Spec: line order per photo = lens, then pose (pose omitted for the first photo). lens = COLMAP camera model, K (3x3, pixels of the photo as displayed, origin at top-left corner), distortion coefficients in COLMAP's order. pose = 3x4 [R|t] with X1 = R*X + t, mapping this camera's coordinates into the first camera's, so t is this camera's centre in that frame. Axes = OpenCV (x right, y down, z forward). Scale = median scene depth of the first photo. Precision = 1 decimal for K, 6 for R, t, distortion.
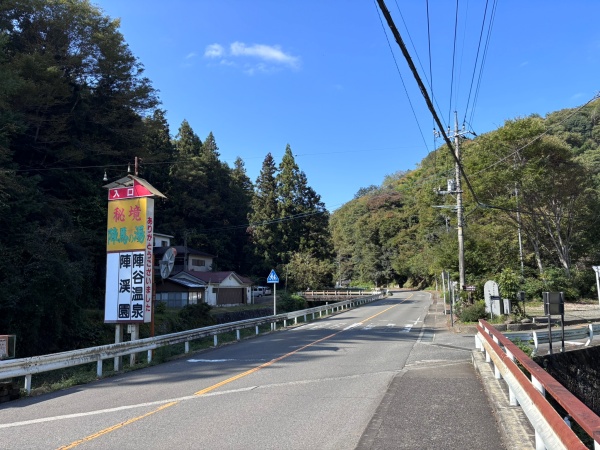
lens RADIAL K [[457.4, 0, 300.0], [0, 457.4, 225.0], [0, 0, 1]] dist [0.001191, -0.001420]
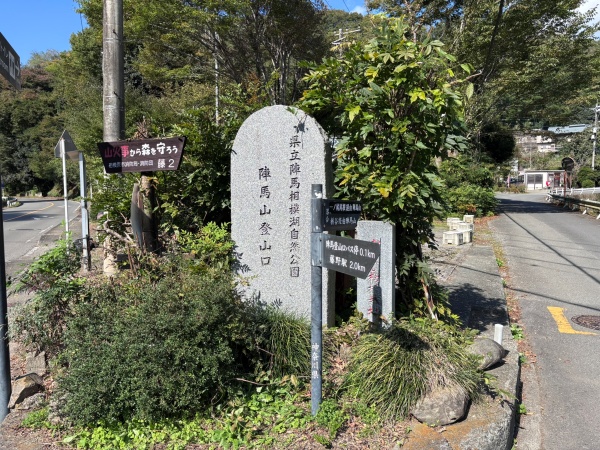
lens RADIAL K [[457.4, 0, 300.0], [0, 457.4, 225.0], [0, 0, 1]] dist [0.001191, -0.001420]
pose [[0.766854, -0.023197, 0.641402, 0.060962], [-0.099288, 0.983029, 0.154260, 0.025965], [-0.634095, -0.181979, 0.751537, 0.165212]]
